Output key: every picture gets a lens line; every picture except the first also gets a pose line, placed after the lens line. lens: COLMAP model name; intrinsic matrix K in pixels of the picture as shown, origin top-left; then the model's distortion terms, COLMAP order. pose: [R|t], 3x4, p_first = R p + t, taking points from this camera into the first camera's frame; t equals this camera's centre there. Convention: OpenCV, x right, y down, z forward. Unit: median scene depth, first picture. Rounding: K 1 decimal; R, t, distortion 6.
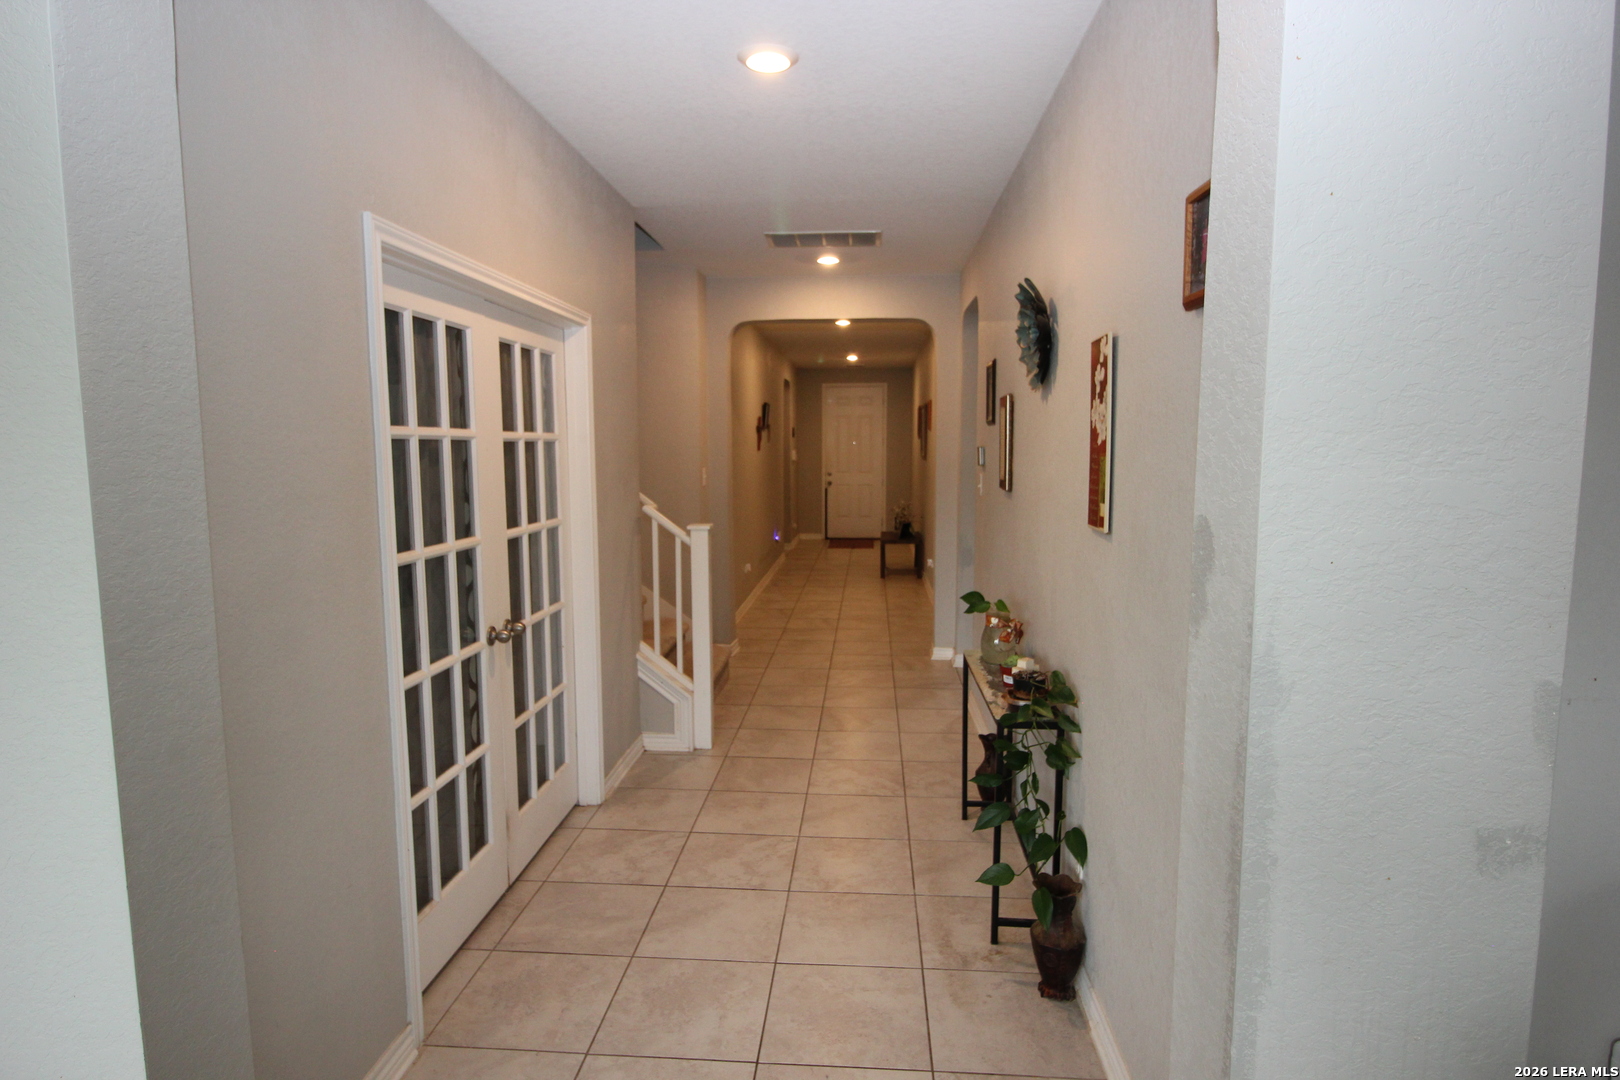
lens RADIAL K [[868.8, 0, 814.4], [0, 868.8, 535.9], [0, 0, 1]] dist [-0.003022, -0.000044]
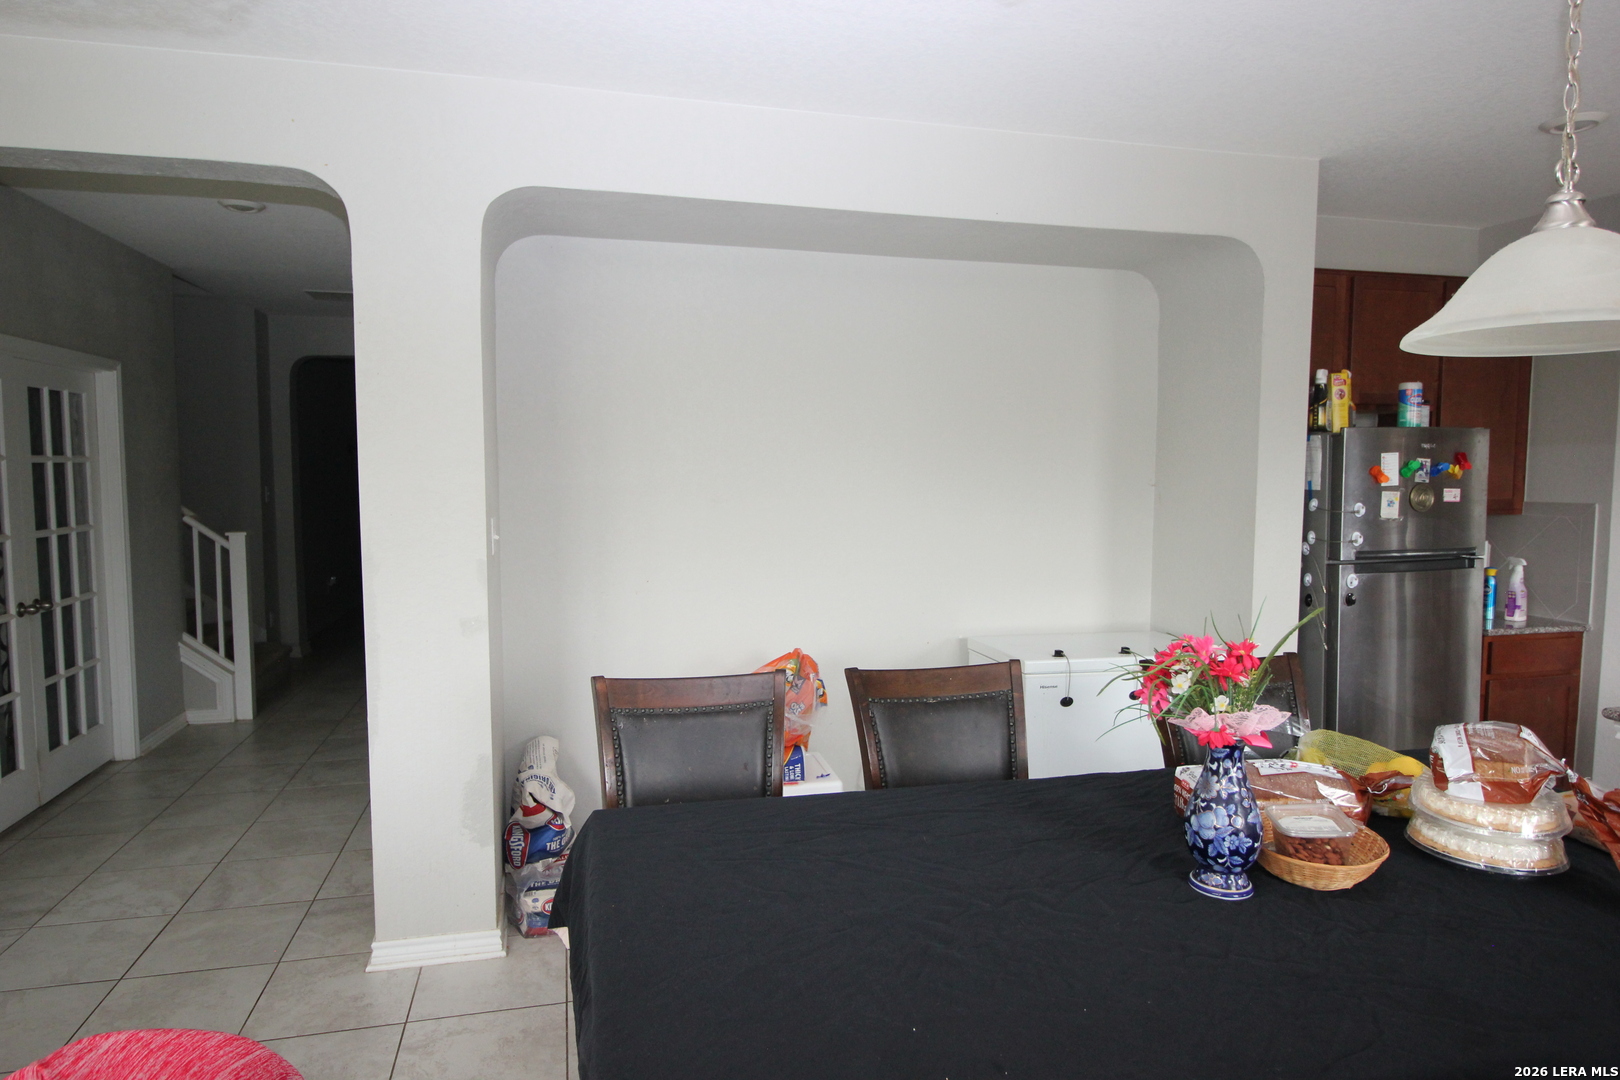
lens RADIAL K [[946.7, 0, 803.2], [0, 946.7, 536.8], [0, 0, 1]] dist [0.006574, -0.004541]
pose [[0.952818, -0.016522, 0.303091, 0.218479], [0.025021, 0.999394, -0.024182, 0.045744], [-0.302508, 0.030625, 0.952655, -0.493977]]
